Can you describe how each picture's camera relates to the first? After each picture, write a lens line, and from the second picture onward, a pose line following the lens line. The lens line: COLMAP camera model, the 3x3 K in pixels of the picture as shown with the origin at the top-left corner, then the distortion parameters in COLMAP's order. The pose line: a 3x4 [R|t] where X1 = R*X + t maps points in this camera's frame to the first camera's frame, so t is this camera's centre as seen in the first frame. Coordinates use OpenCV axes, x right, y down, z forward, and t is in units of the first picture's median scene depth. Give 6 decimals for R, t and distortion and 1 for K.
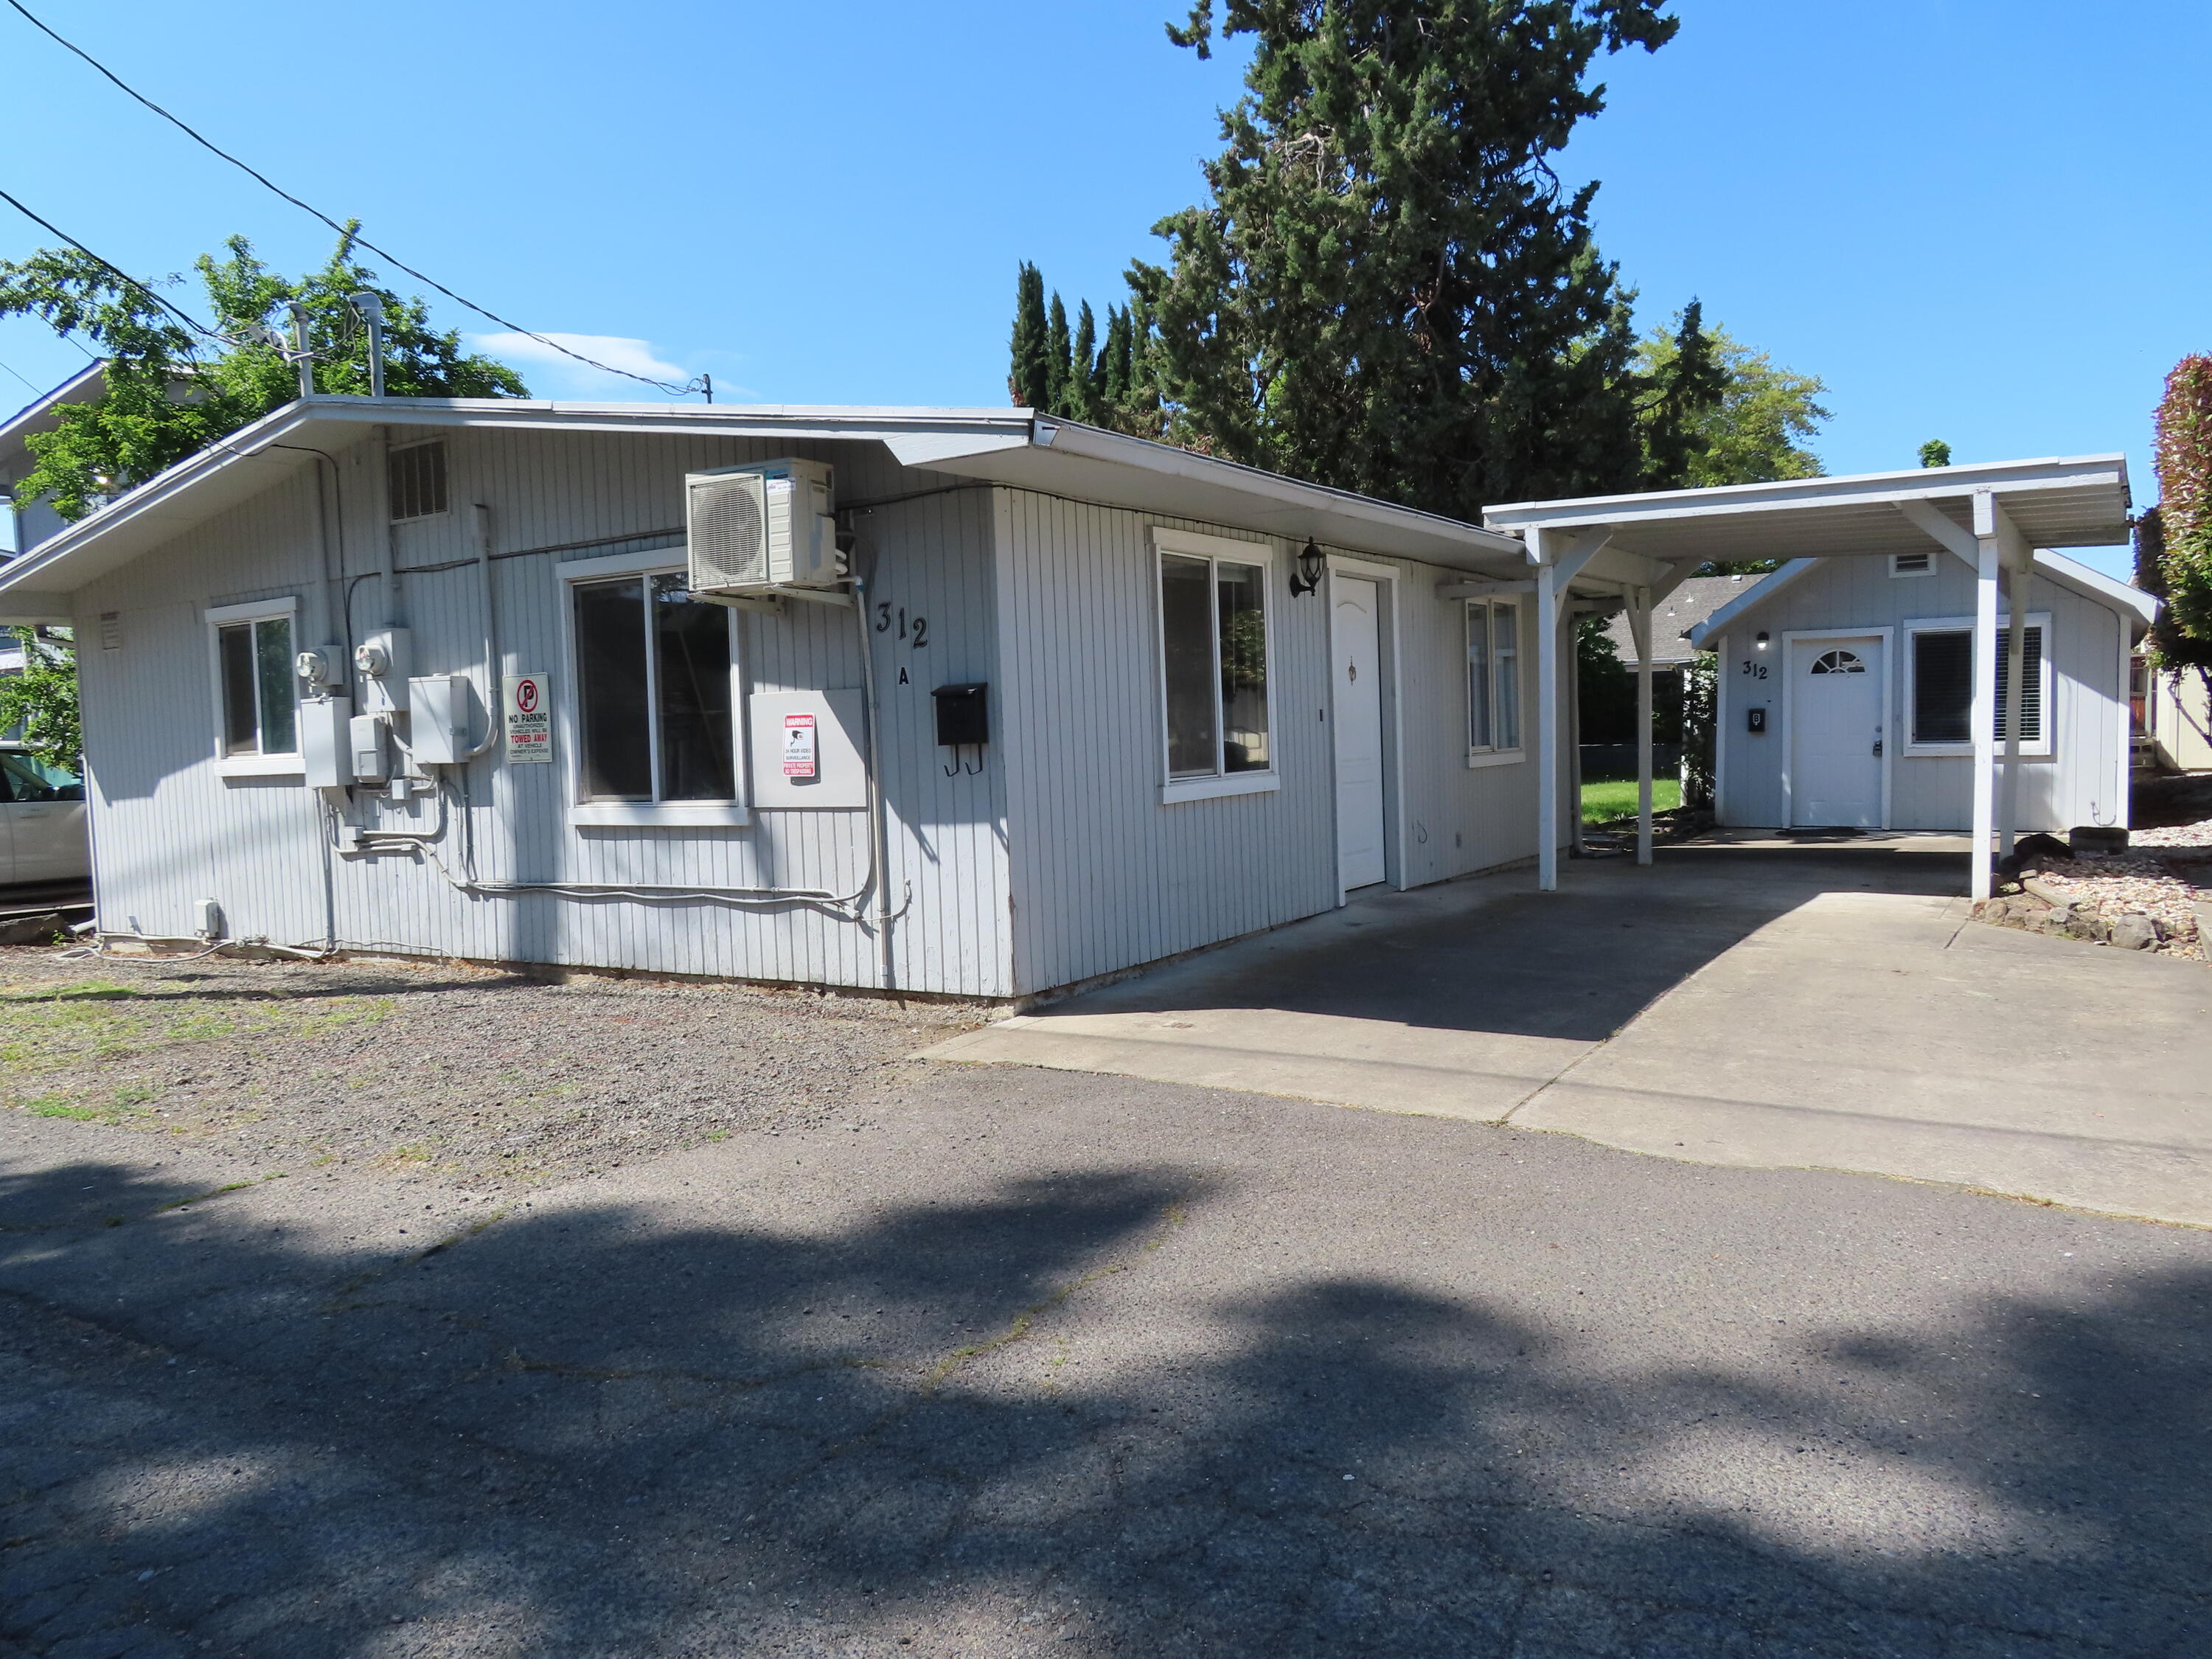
lens RADIAL K [[1630.5, 0, 1094.7], [0, 1630.5, 824.3], [0, 0, 1]] dist [0.003490, 0.009076]
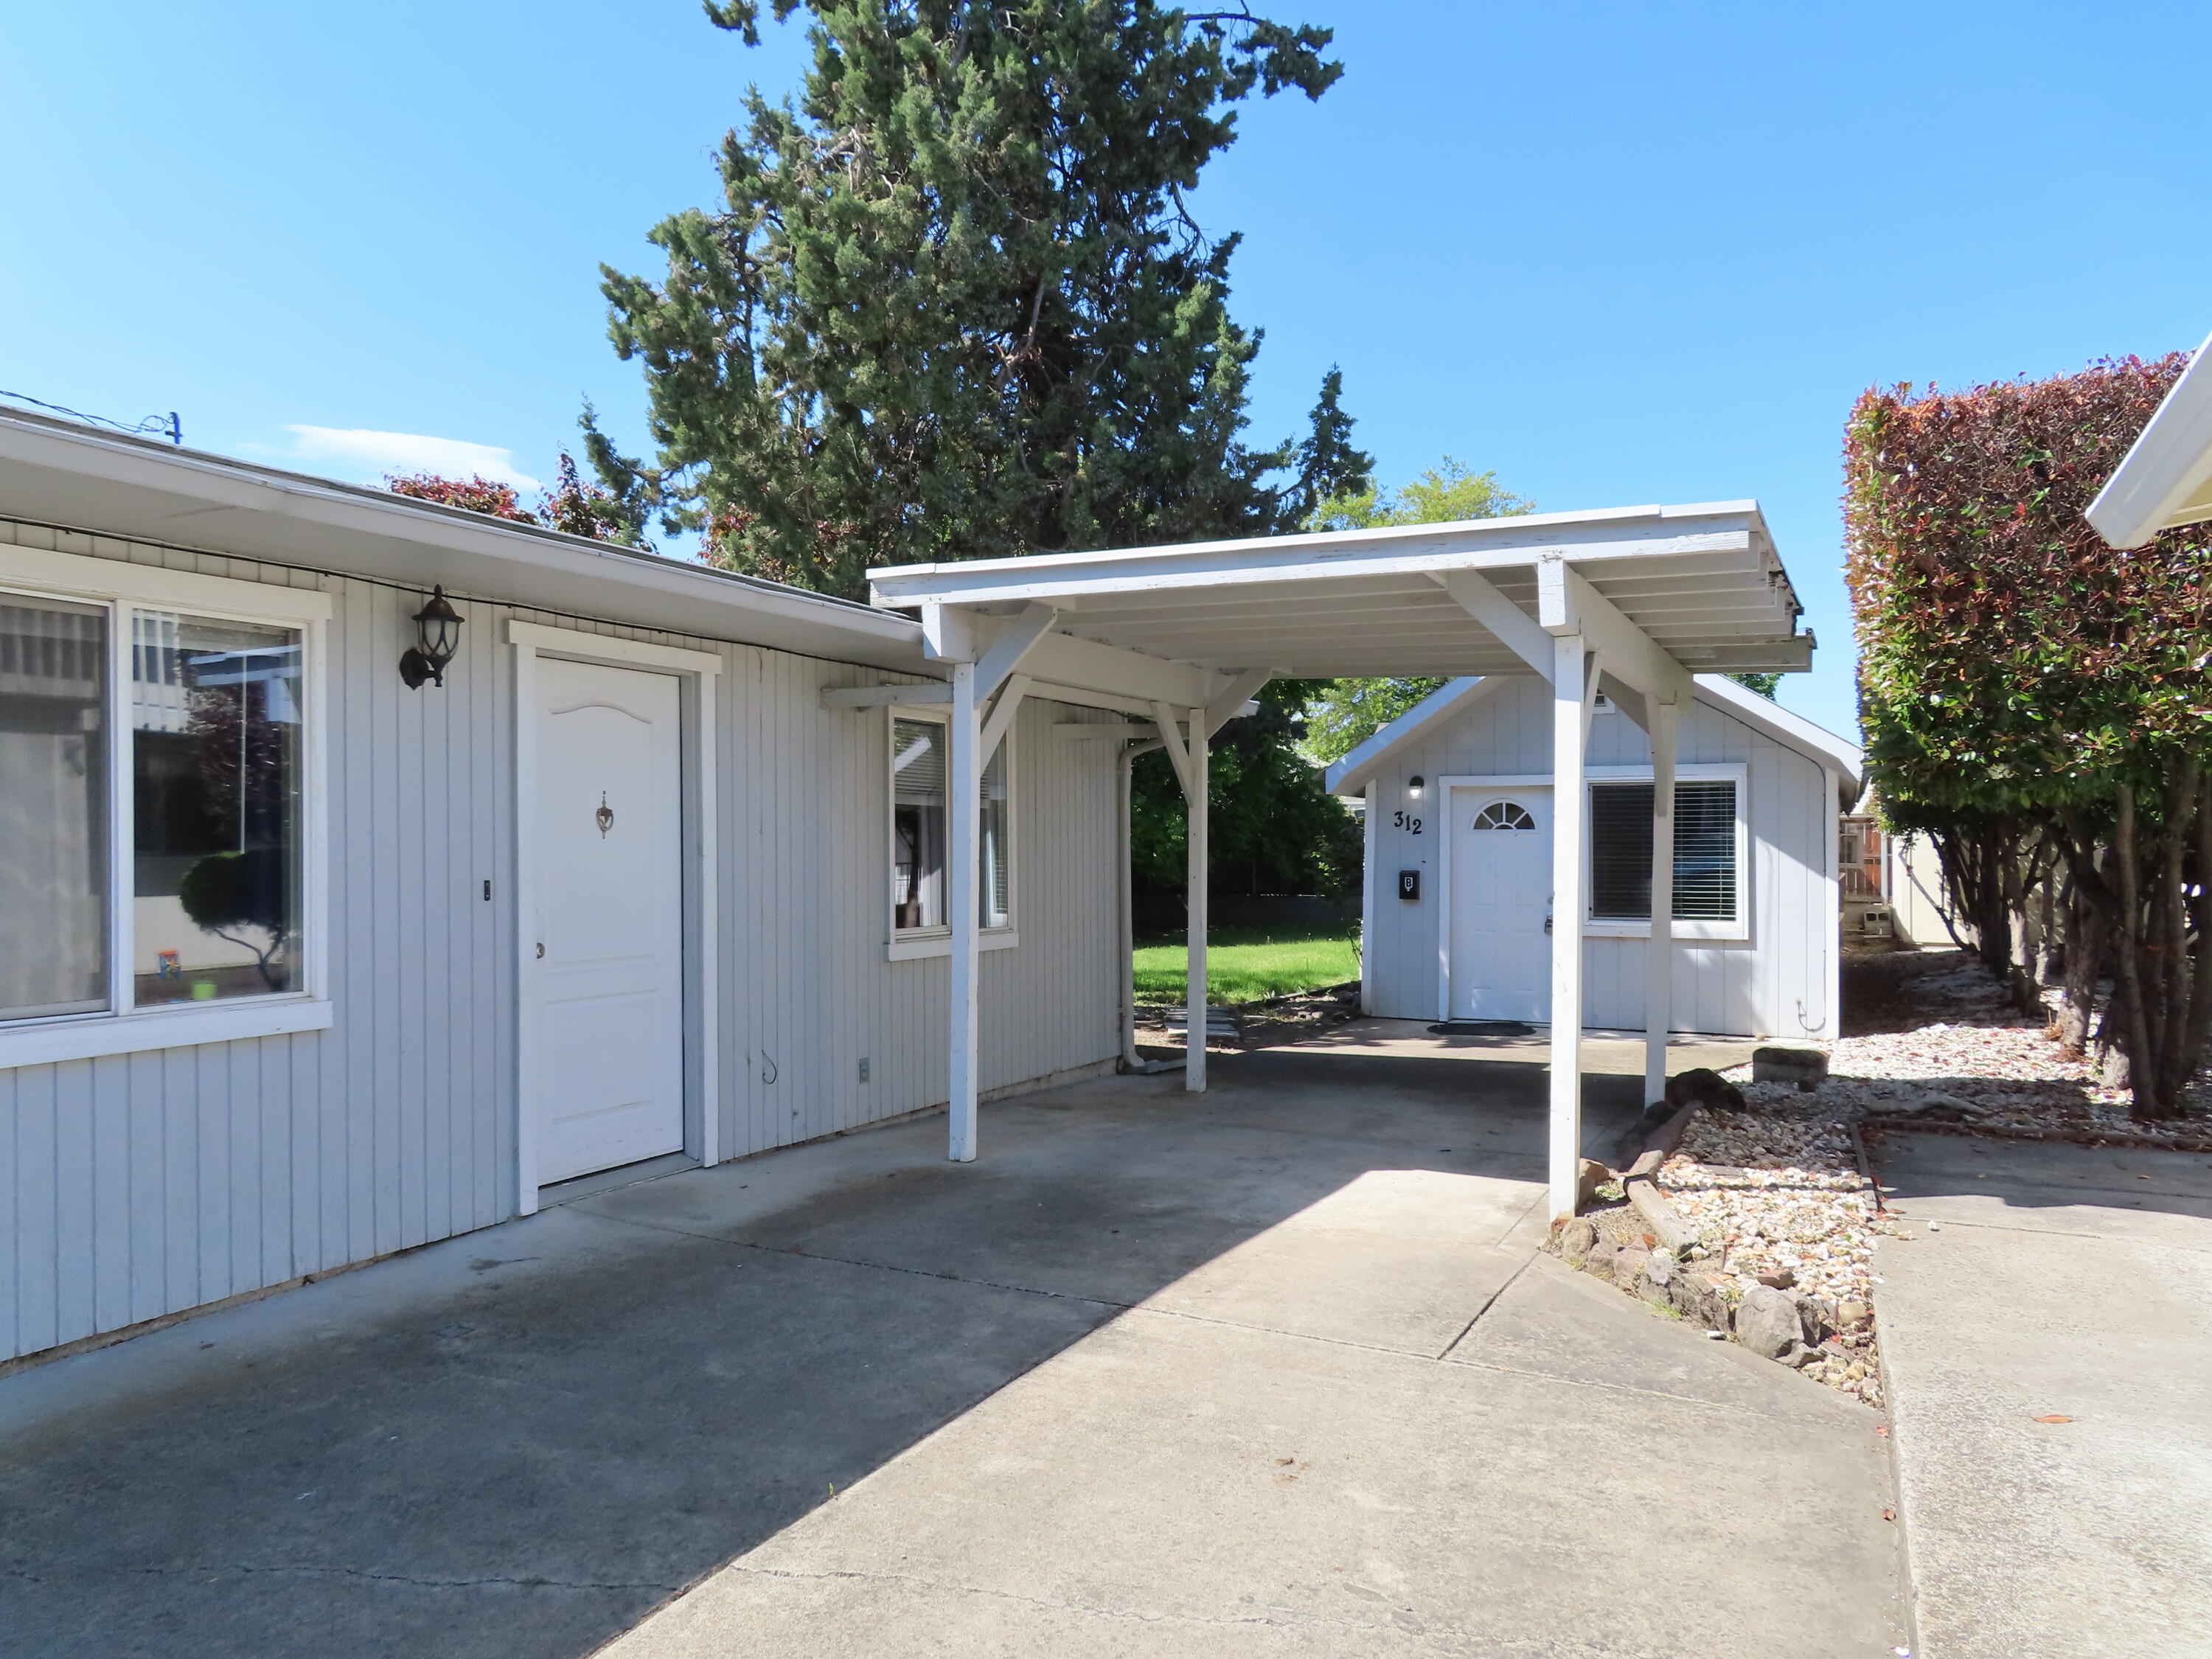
lens RADIAL K [[1630.5, 0, 1094.7], [0, 1630.5, 824.3], [0, 0, 1]] dist [0.003490, 0.009076]
pose [[0.993551, 0.029148, 0.109573, 0.174036], [-0.020549, 0.996678, -0.078806, -0.028911], [-0.111506, 0.076046, 0.990850, 0.234041]]
